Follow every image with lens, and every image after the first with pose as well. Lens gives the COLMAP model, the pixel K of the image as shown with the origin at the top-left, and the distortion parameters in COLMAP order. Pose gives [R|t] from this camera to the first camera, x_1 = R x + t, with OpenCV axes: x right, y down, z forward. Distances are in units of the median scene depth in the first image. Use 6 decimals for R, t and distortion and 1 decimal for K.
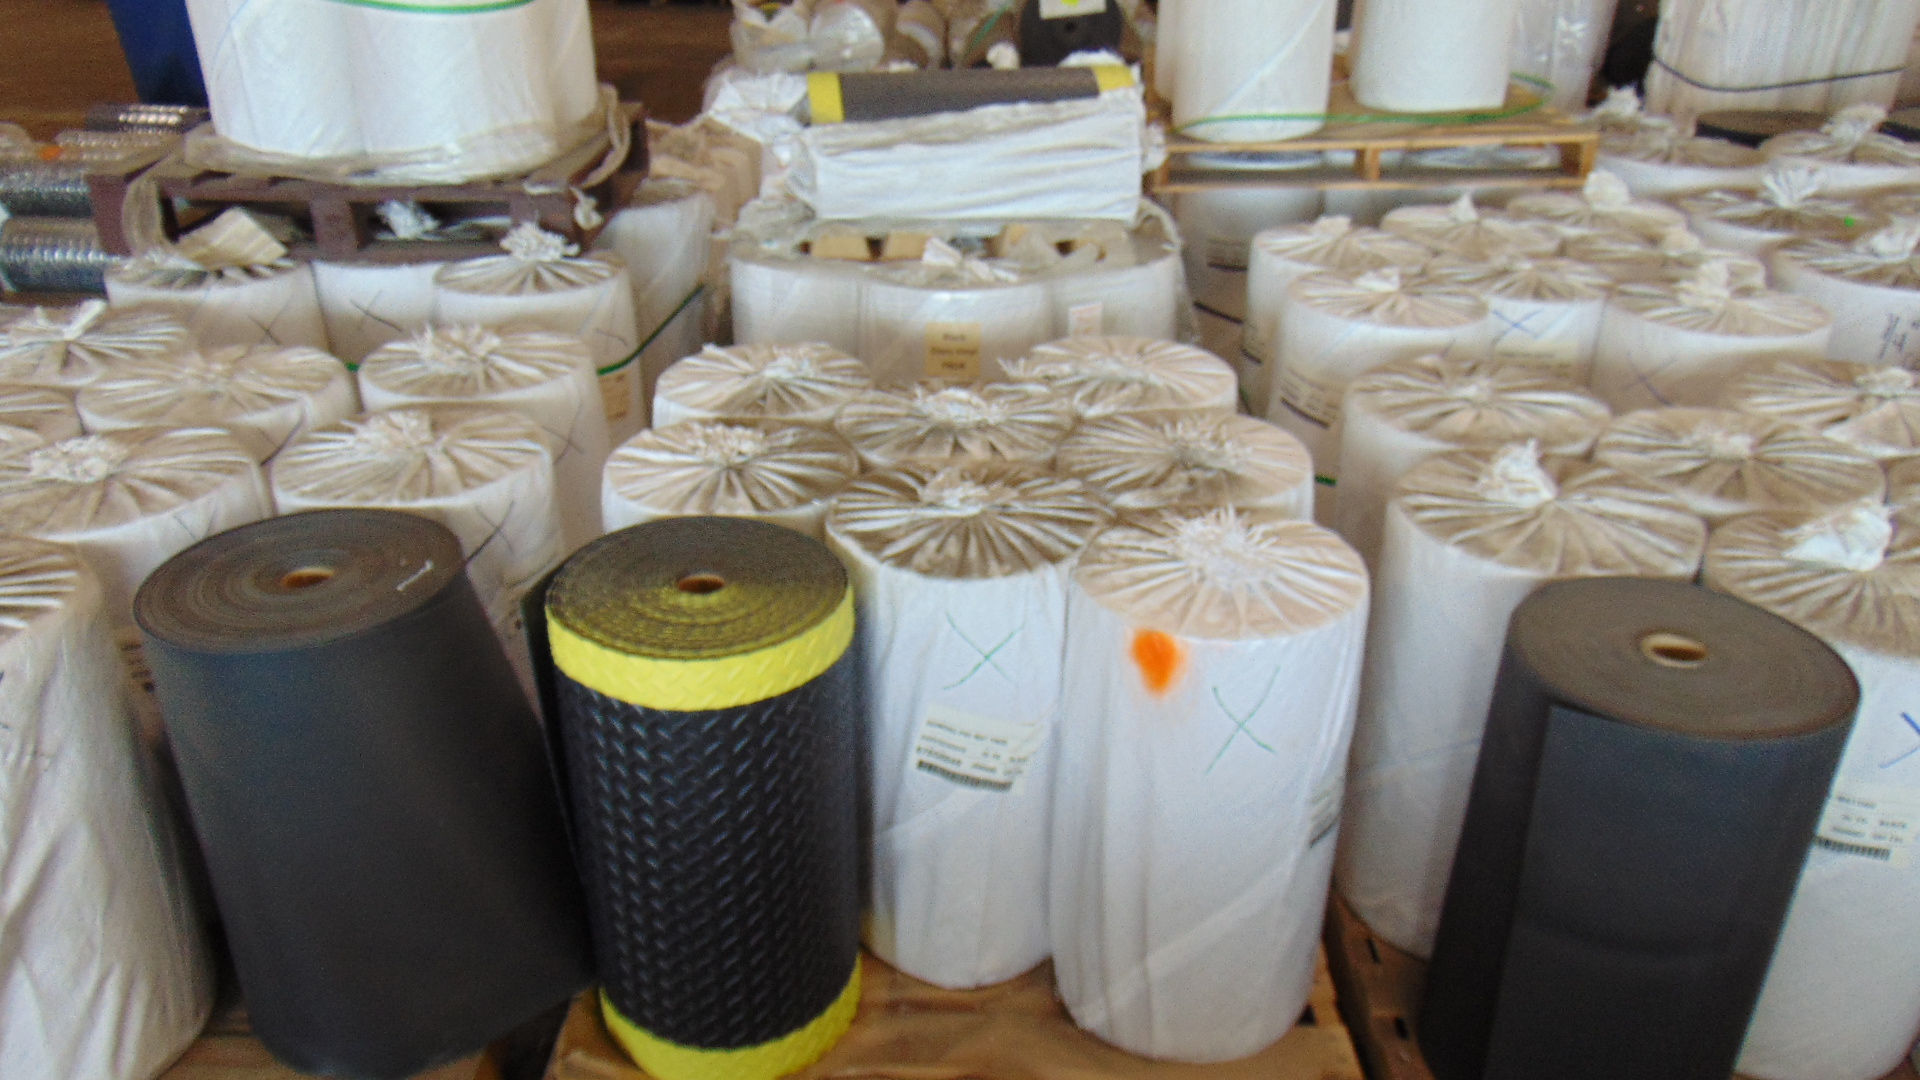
lens RADIAL K [[1483.1, 0, 960.5], [0, 1483.1, 536.5], [0, 0, 1]] dist [-0.003957, 0.040073]
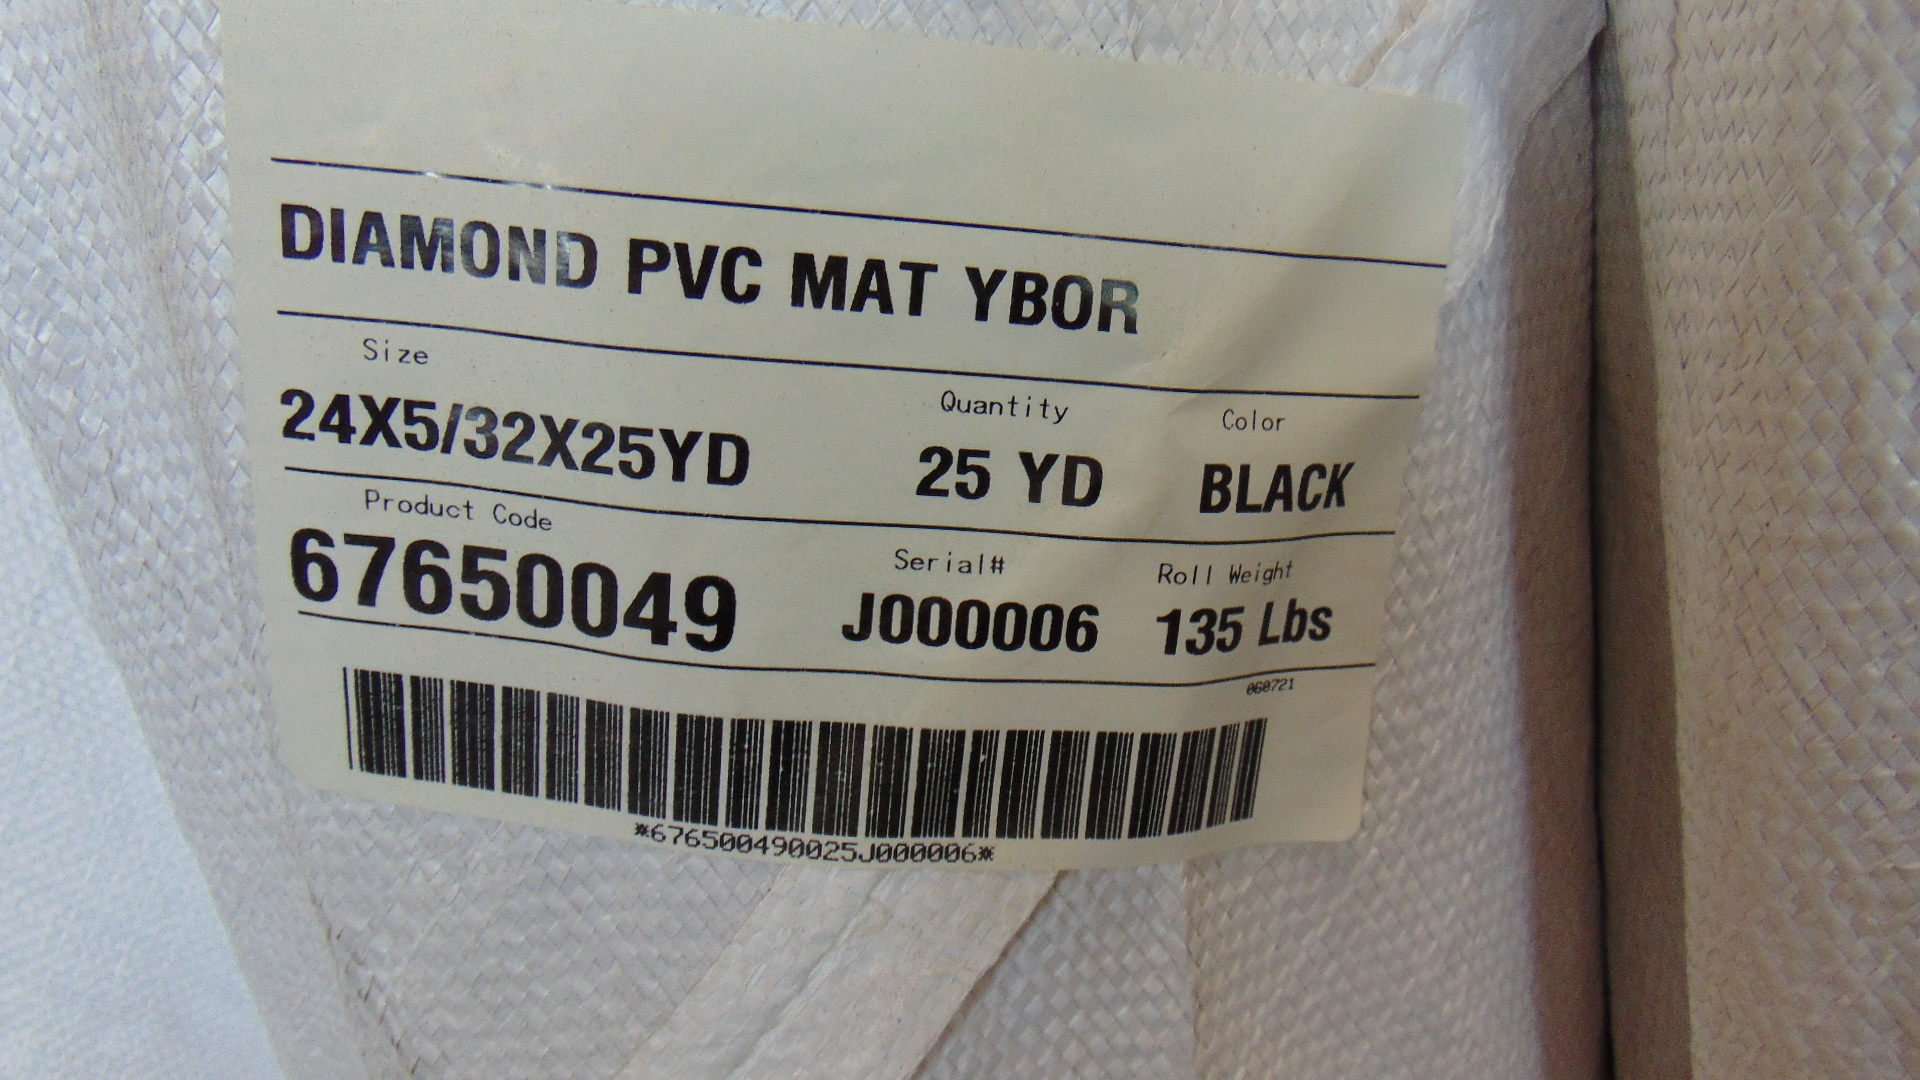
lens RADIAL K [[1483.1, 0, 962.3], [0, 1483.1, 542.3], [0, 0, 1]] dist [-0.003957, 0.040073]
pose [[0.978272, -0.207117, -0.009336, 0.016720], [0.202661, 0.964783, -0.167695, 0.160869], [0.043740, 0.162159, 0.985795, 0.860431]]
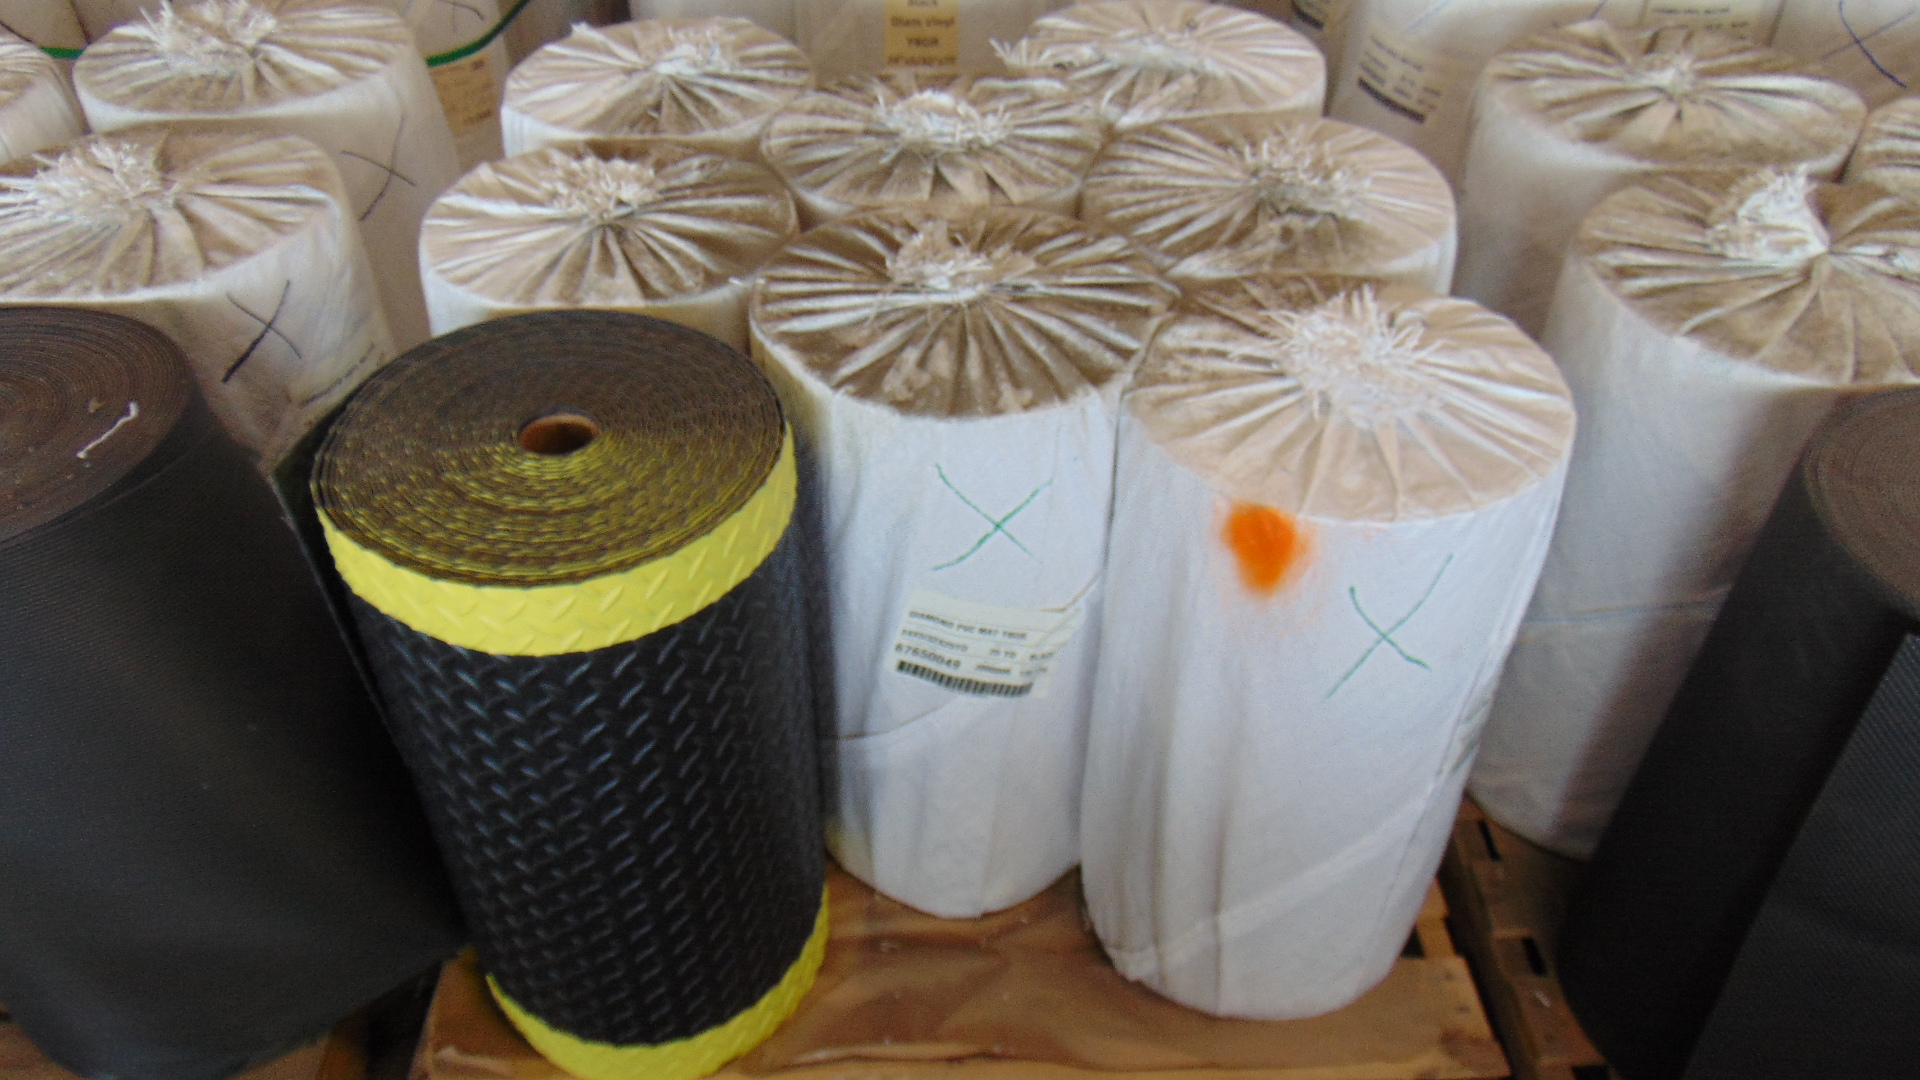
lens RADIAL K [[1483.1, 0, 955.0], [0, 1483.1, 554.3], [0, 0, 1]] dist [-0.003957, 0.040073]
pose [[0.999525, -0.024096, 0.019191, -0.013489], [0.018889, 0.971550, 0.236082, -0.060189], [-0.024334, -0.235607, 0.971544, 0.318111]]
